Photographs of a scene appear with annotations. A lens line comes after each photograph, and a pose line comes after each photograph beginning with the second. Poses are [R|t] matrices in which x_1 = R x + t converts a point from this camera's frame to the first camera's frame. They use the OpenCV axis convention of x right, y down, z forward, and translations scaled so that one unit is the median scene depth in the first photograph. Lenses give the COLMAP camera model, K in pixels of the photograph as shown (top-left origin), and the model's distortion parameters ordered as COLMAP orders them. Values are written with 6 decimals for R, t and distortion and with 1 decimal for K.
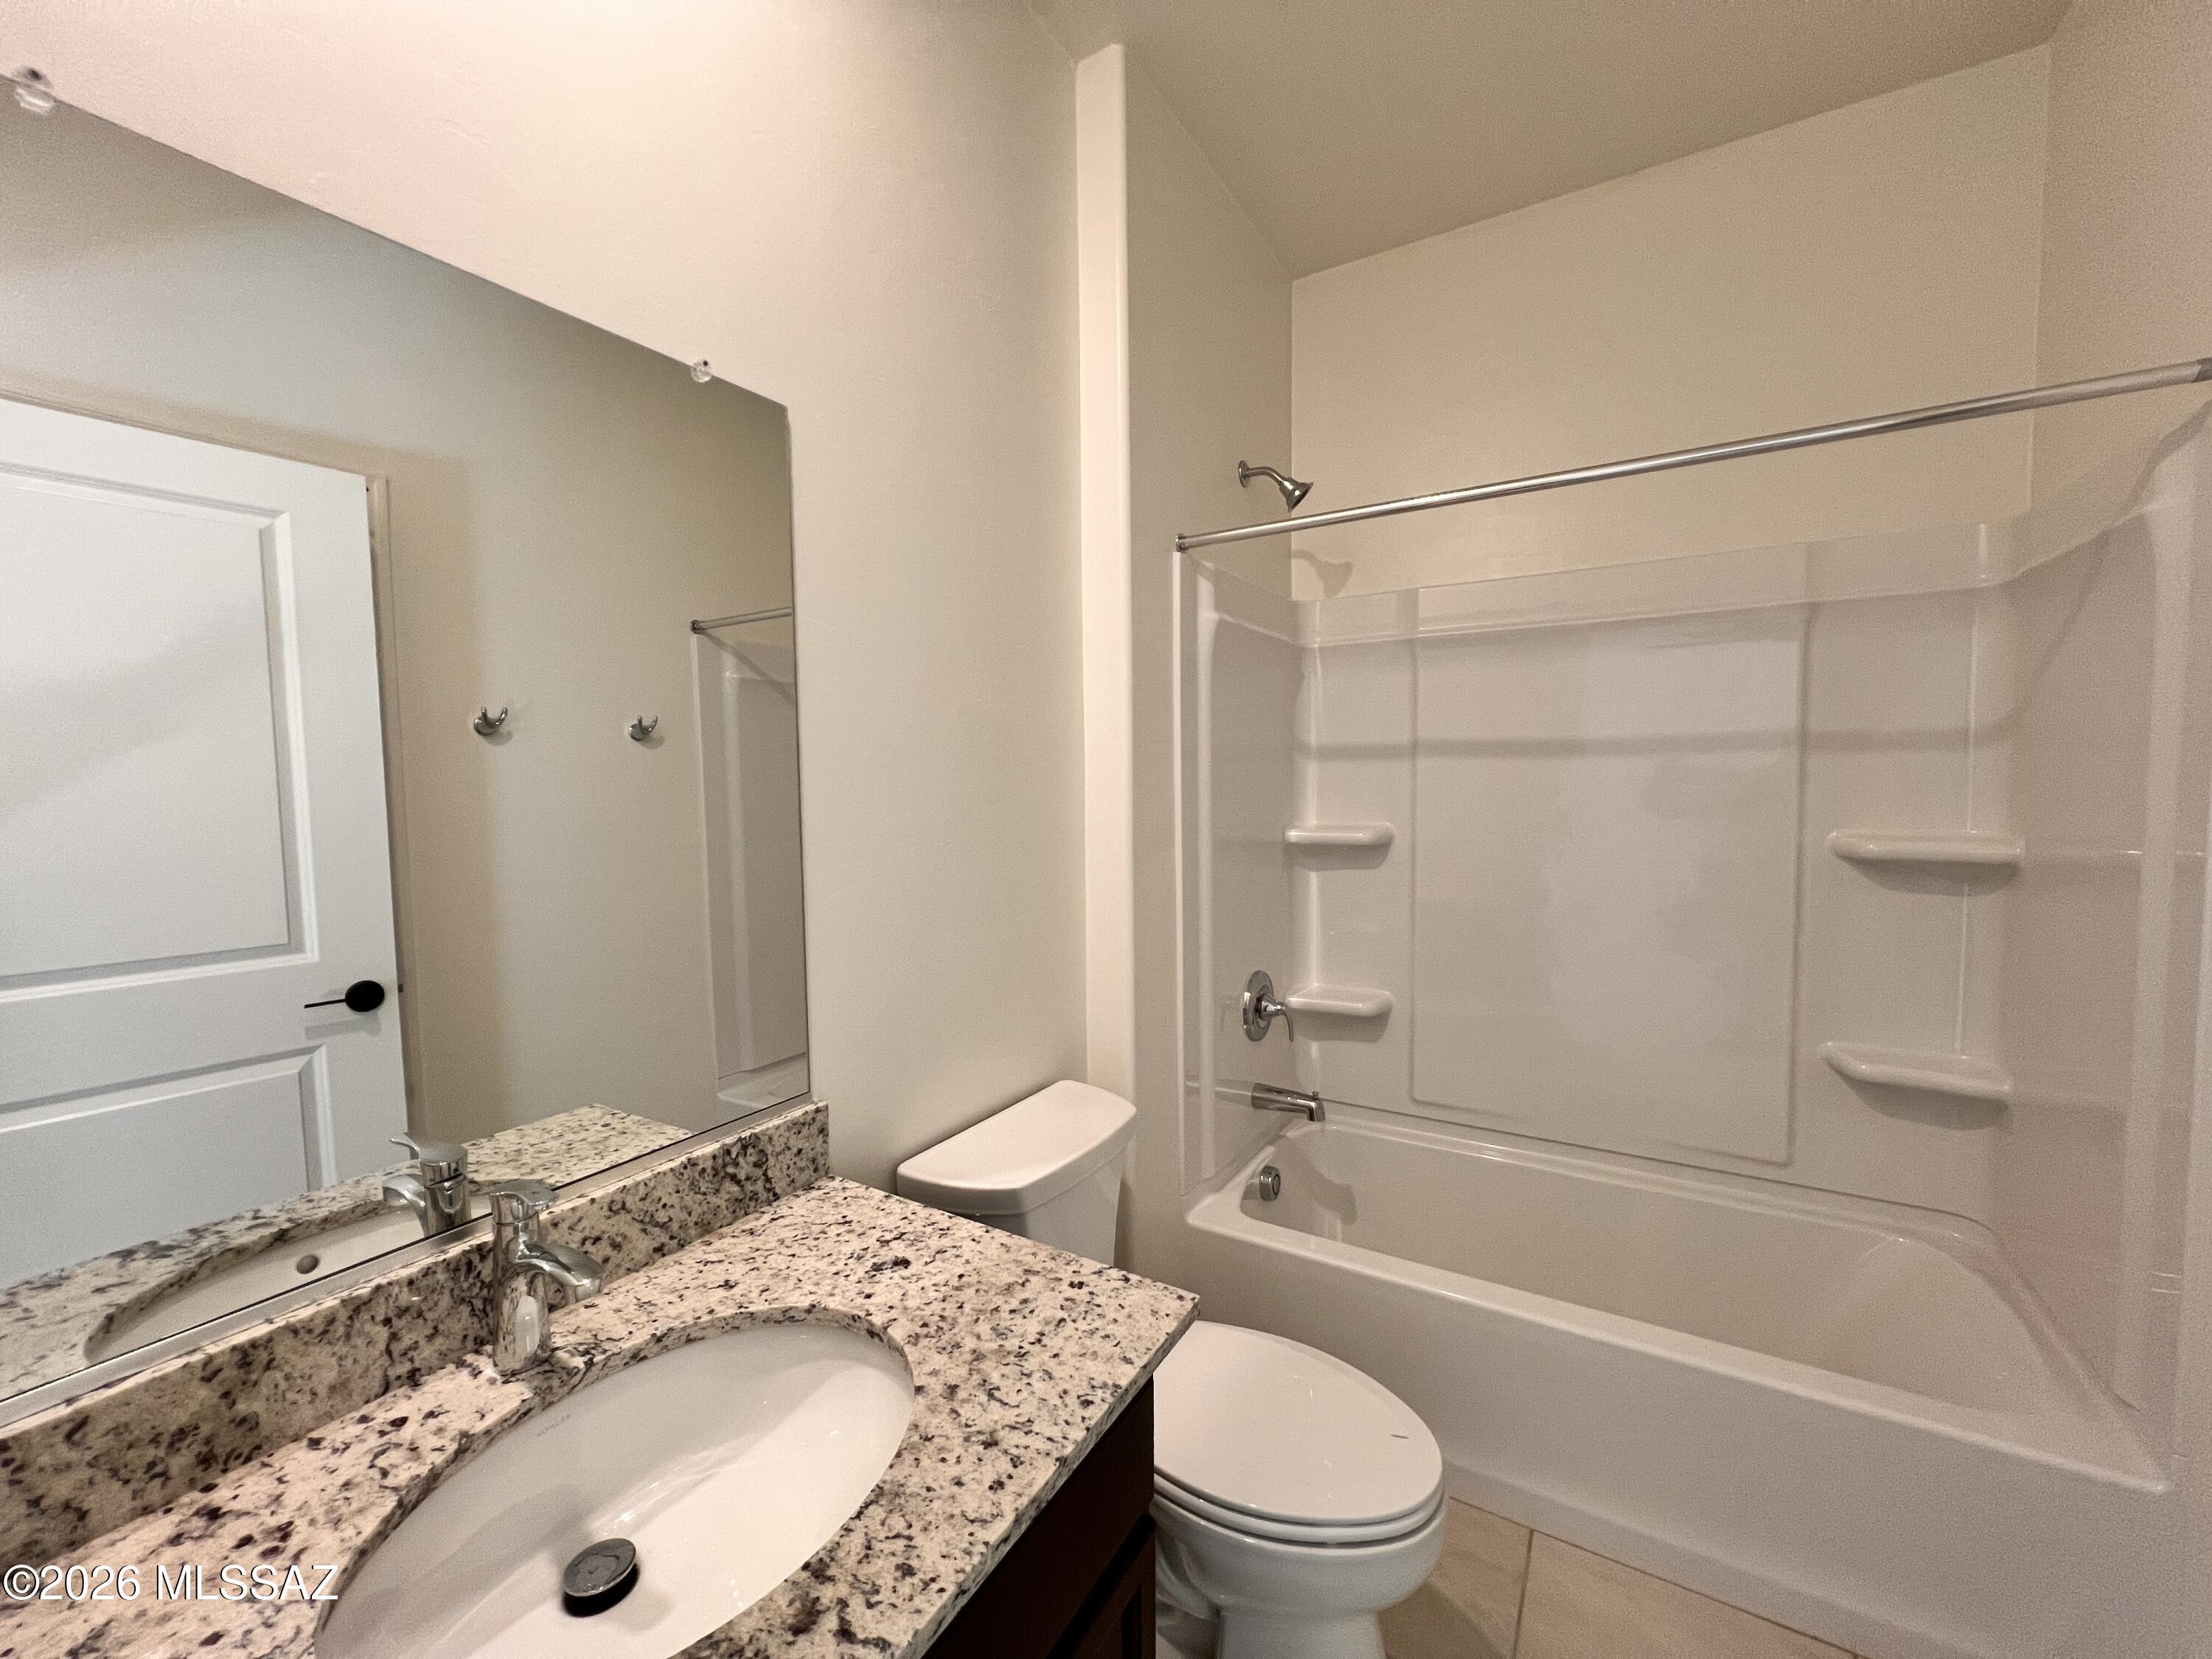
lens RADIAL K [[883.5, 0, 1086.6], [0, 883.5, 836.5], [0, 0, 1]] dist [-0.000923, 0.000194]
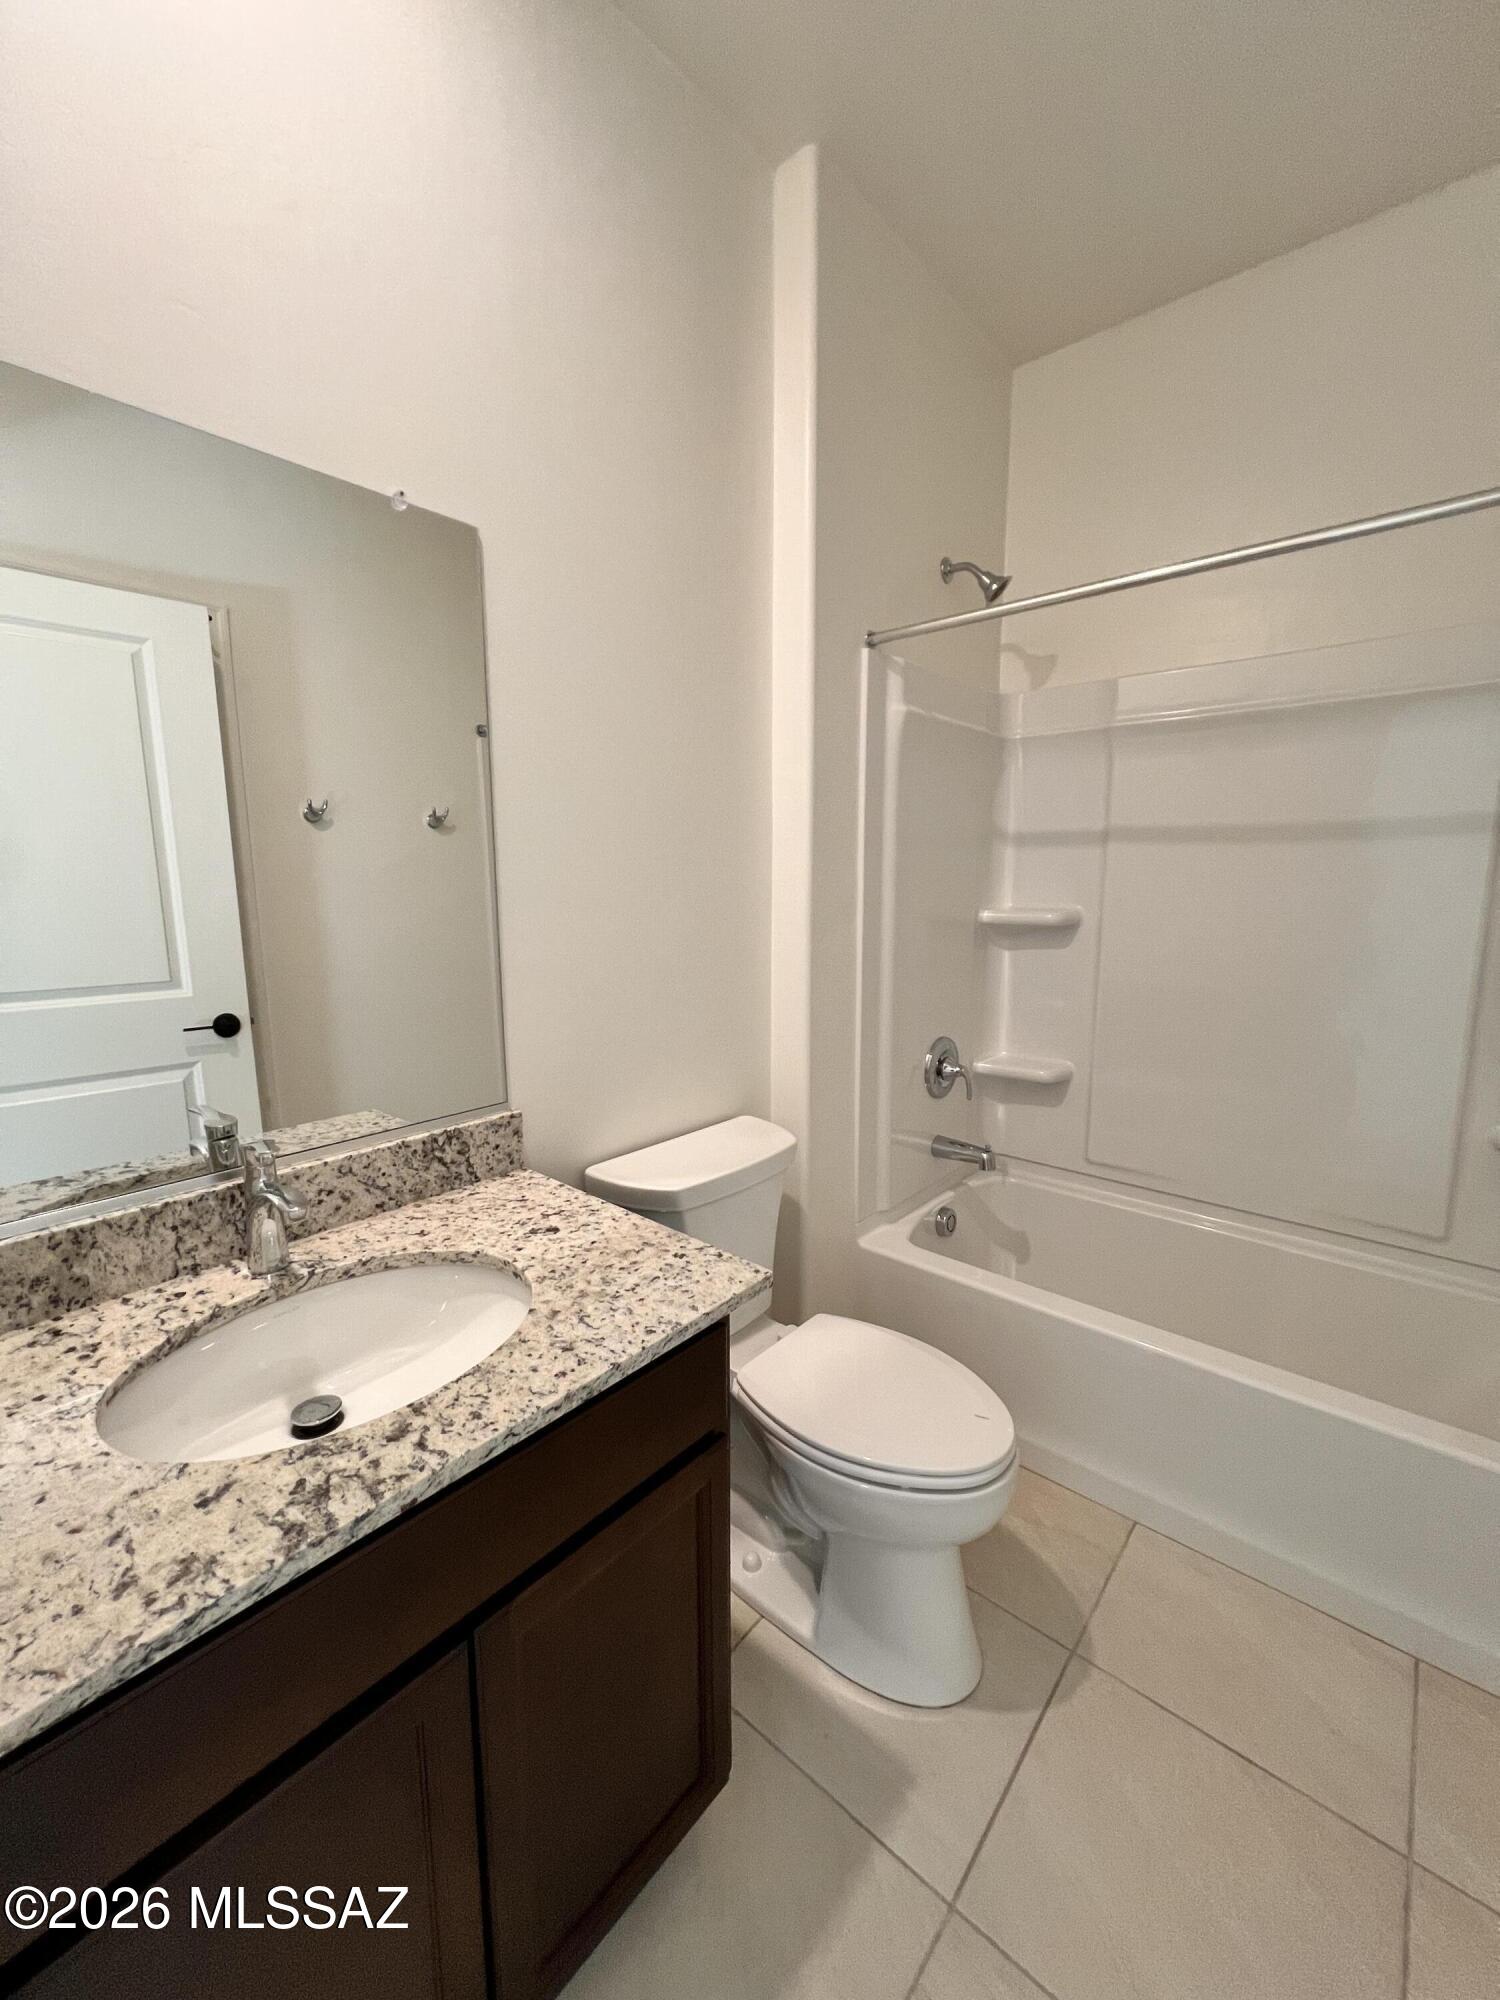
lens RADIAL K [[798.8, 0, 752.8], [0, 798.8, 1006.8], [0, 0, 1]] dist [-0.000923, 0.000194]
pose [[0.986796, 0.035786, -0.157964, 0.173668], [-0.020326, 0.994937, 0.098421, 0.030249], [0.160686, -0.093911, 0.982528, -0.039788]]
